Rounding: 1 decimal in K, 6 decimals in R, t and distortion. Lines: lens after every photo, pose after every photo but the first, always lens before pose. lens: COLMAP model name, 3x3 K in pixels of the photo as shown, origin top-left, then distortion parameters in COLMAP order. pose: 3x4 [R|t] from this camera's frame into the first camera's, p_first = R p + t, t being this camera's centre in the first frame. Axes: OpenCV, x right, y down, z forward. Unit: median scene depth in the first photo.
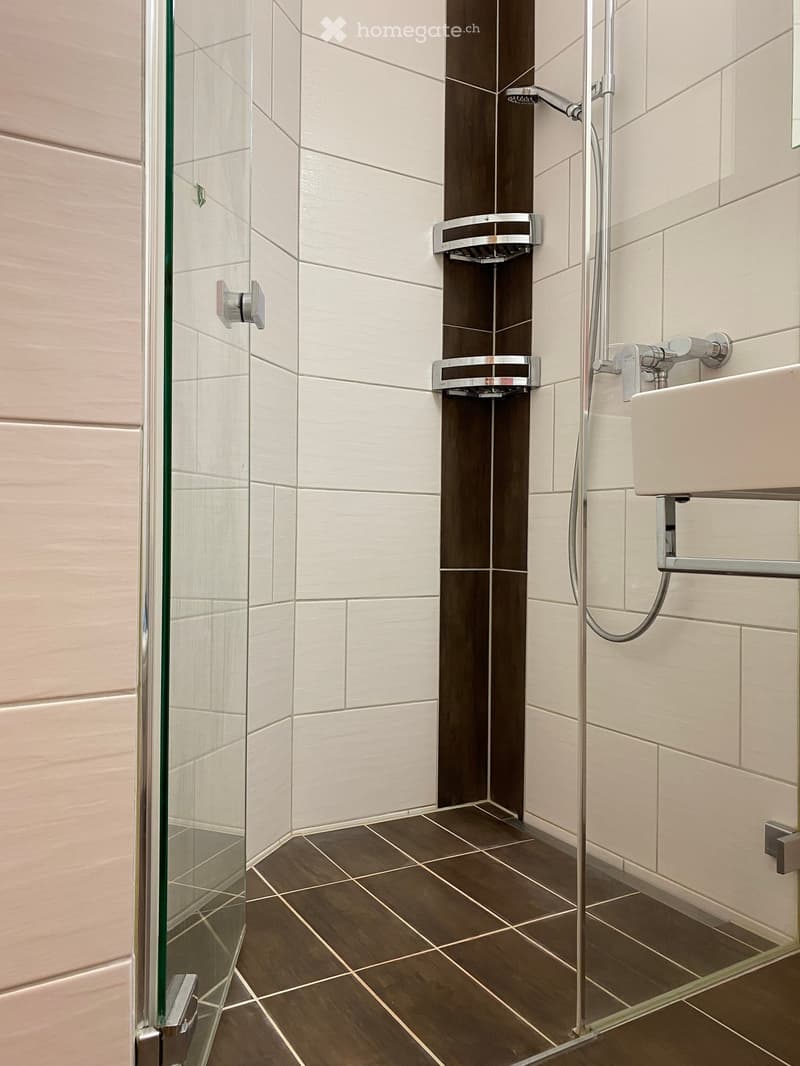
lens RADIAL K [[808.9, 0, 399.6], [0, 808.9, 532.6], [0, 0, 1]] dist [0.038462, -0.034488]
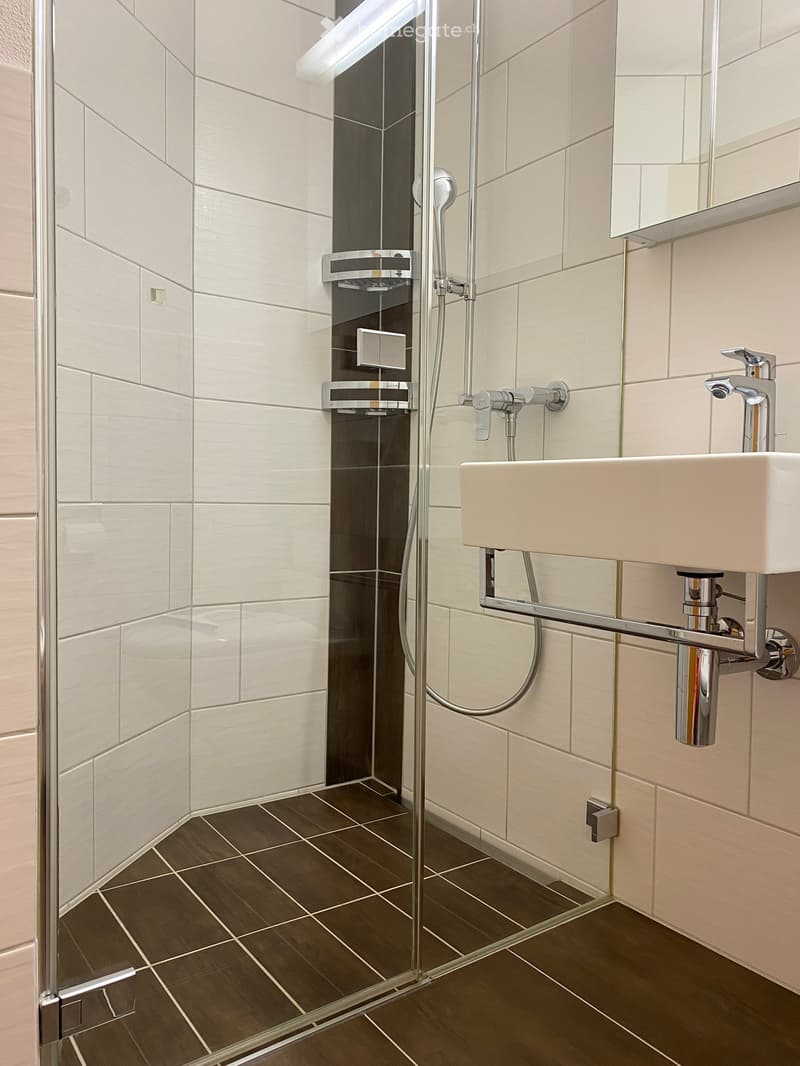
lens RADIAL K [[808.9, 0, 396.8], [0, 808.9, 528.1], [0, 0, 1]] dist [0.038462, -0.034488]
pose [[0.995763, 0.000947, 0.091947, 0.049251], [-0.005078, 0.998988, 0.044699, -0.078032], [-0.091811, -0.044976, 0.994760, -0.120888]]
